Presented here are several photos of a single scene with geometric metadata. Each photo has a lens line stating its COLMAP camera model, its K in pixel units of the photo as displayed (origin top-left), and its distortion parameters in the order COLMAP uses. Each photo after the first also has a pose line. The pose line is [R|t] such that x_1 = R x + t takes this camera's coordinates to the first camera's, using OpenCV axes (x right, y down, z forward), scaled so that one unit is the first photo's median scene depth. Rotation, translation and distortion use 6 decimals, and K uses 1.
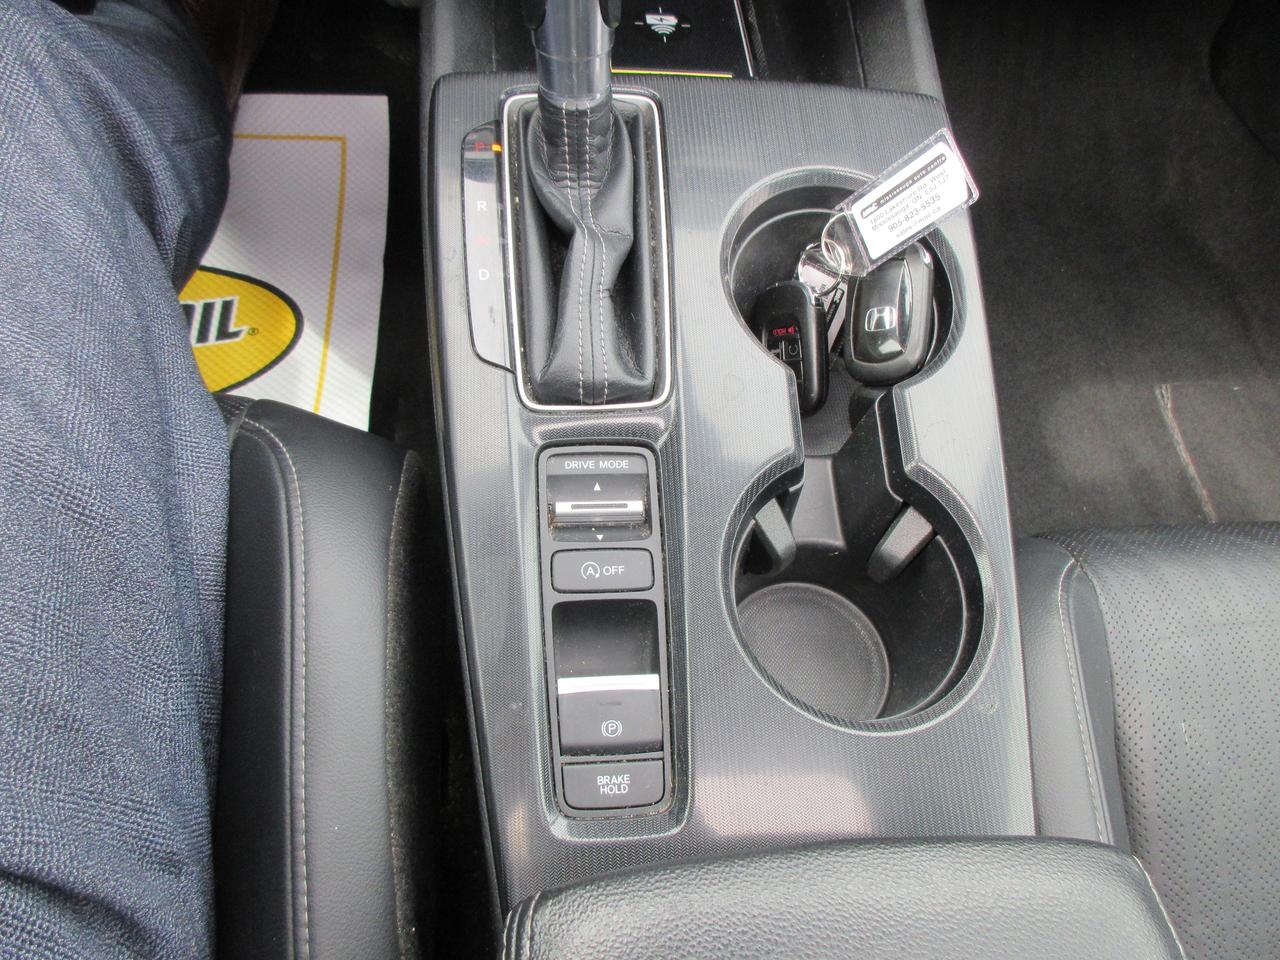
lens RADIAL K [[950.3, 0, 640.0], [0, 950.3, 480.0], [0, 0, 1]] dist [0.000636, -0.007125]
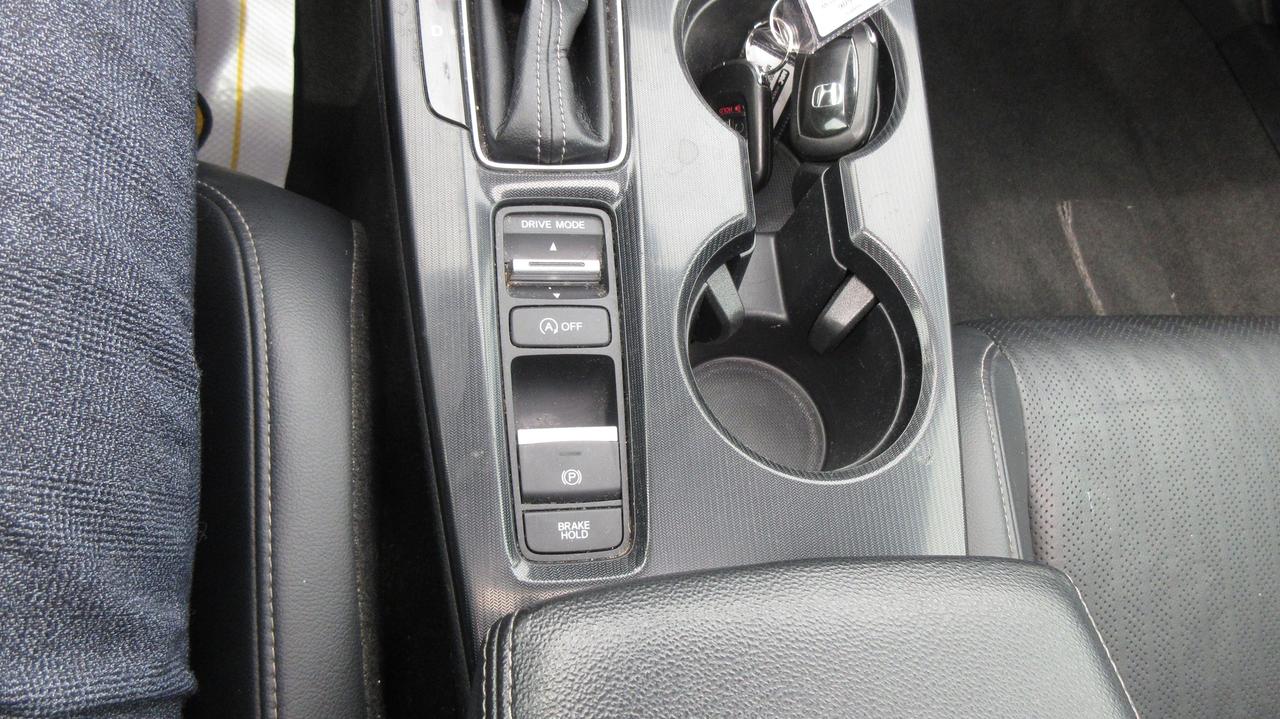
lens RADIAL K [[948.7, 0, 640.0], [0, 948.7, 359.5], [0, 0, 1]] dist [0.002381, -0.008534]
pose [[0.994690, 0.008831, 0.102536, -0.050272], [-0.013547, 0.998877, 0.045394, 0.071251], [-0.102020, -0.046542, 0.993693, -0.010314]]
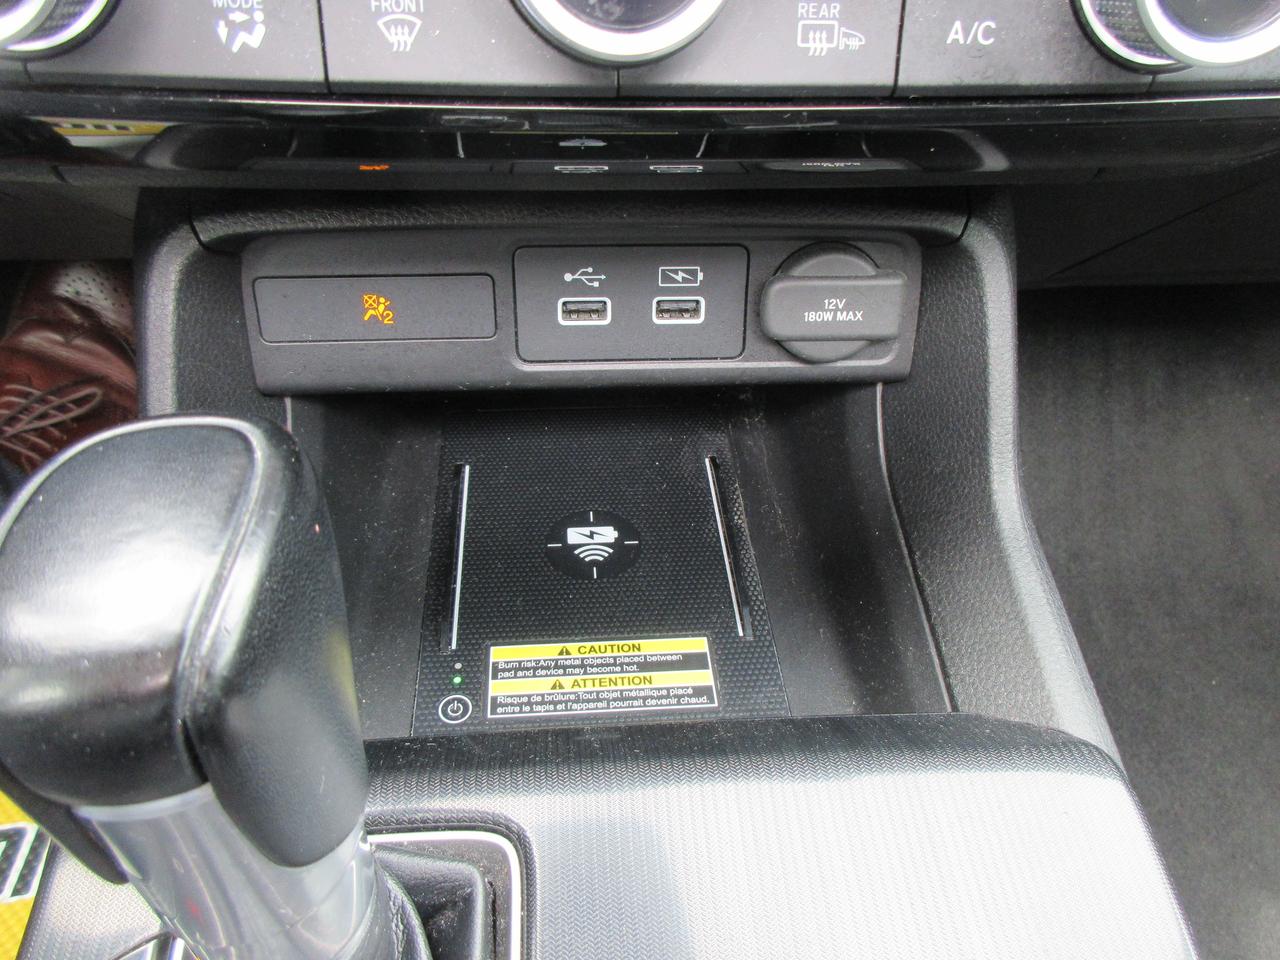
lens RADIAL K [[943.9, 0, 640.0], [0, 943.9, 480.0], [0, 0, 1]] dist [0.009340, 0.000496]
pose [[0.996825, -0.054637, -0.057919, 0.119245], [0.037067, 0.962216, -0.269754, -0.457322], [0.070470, 0.266751, 0.961186, 0.518948]]
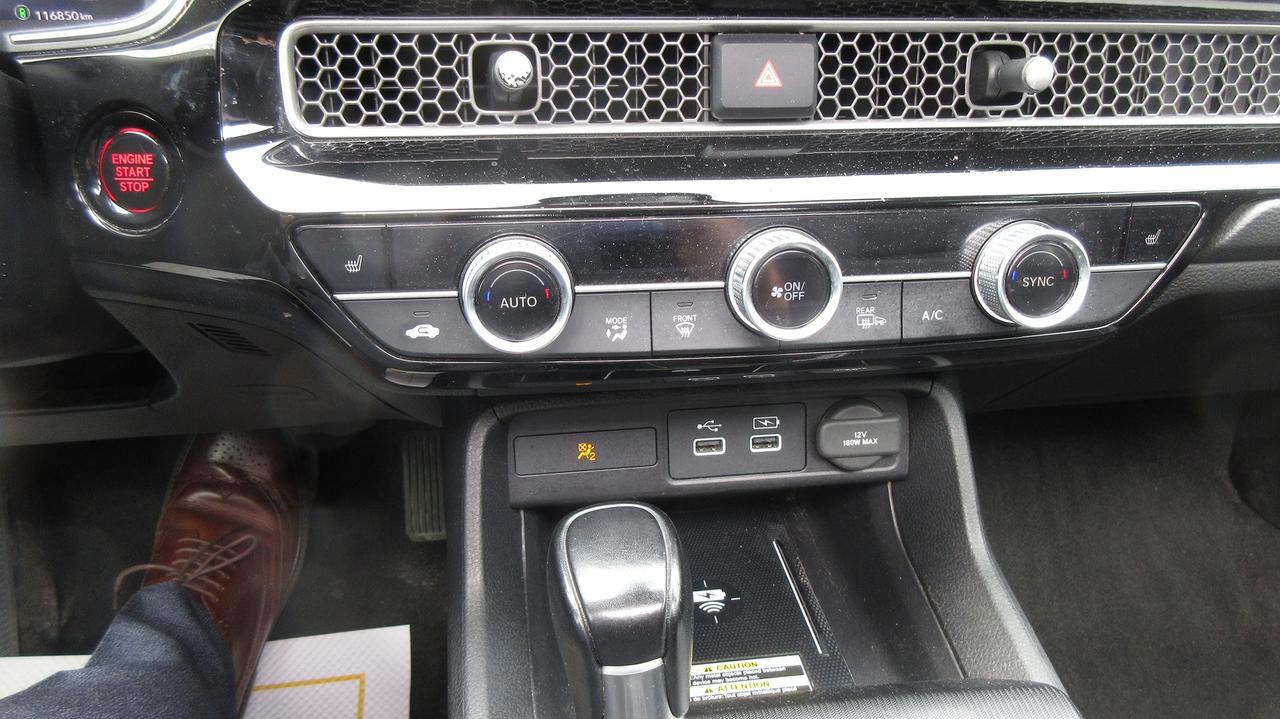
lens RADIAL K [[948.7, 0, 640.0], [0, 948.7, 359.5], [0, 0, 1]] dist [0.002381, -0.008534]
pose [[0.993497, -0.113280, 0.011418, -0.035946], [0.103490, 0.856705, -0.505318, -0.290627], [0.047460, 0.503214, 0.862858, 0.117113]]
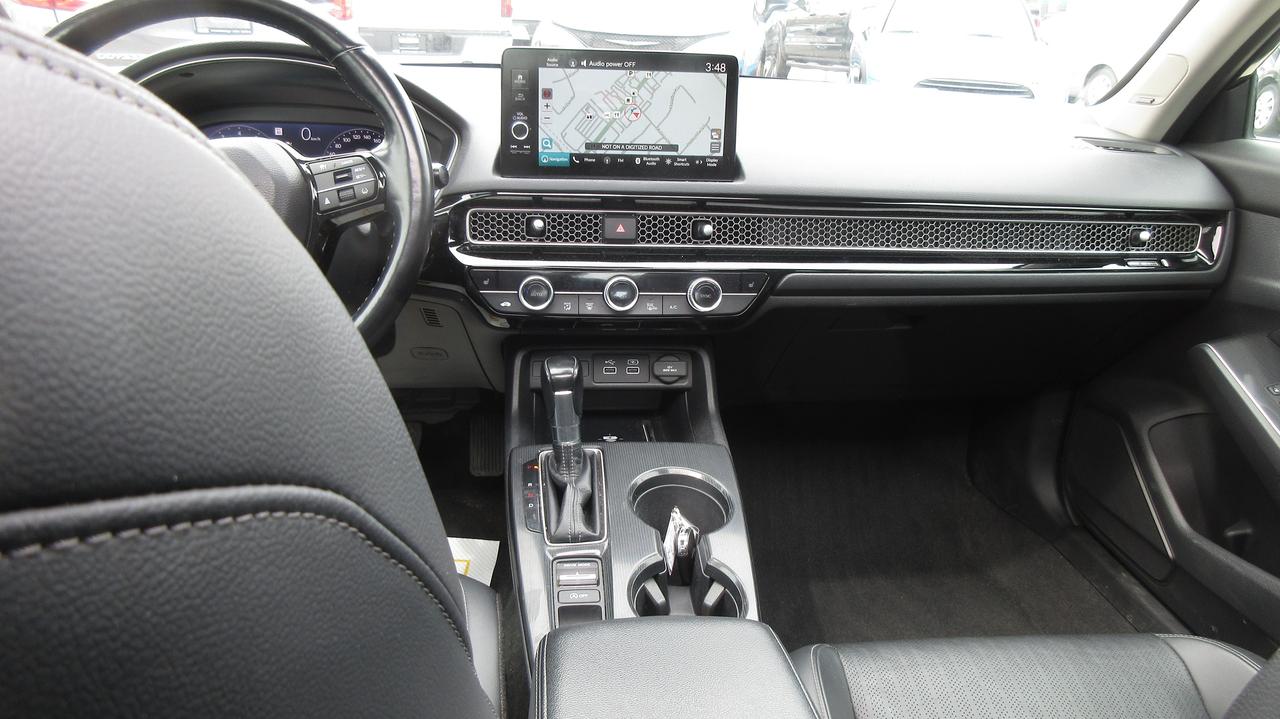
lens RADIAL K [[955.6, 0, 626.5], [0, 955.6, 365.2], [0, 0, 1]] dist [-0.001332, -0.002253]
pose [[0.996768, -0.078496, -0.017066, 0.145534], [0.051111, 0.783628, -0.619125, 0.985370], [0.061972, 0.616252, 0.785107, -1.092007]]
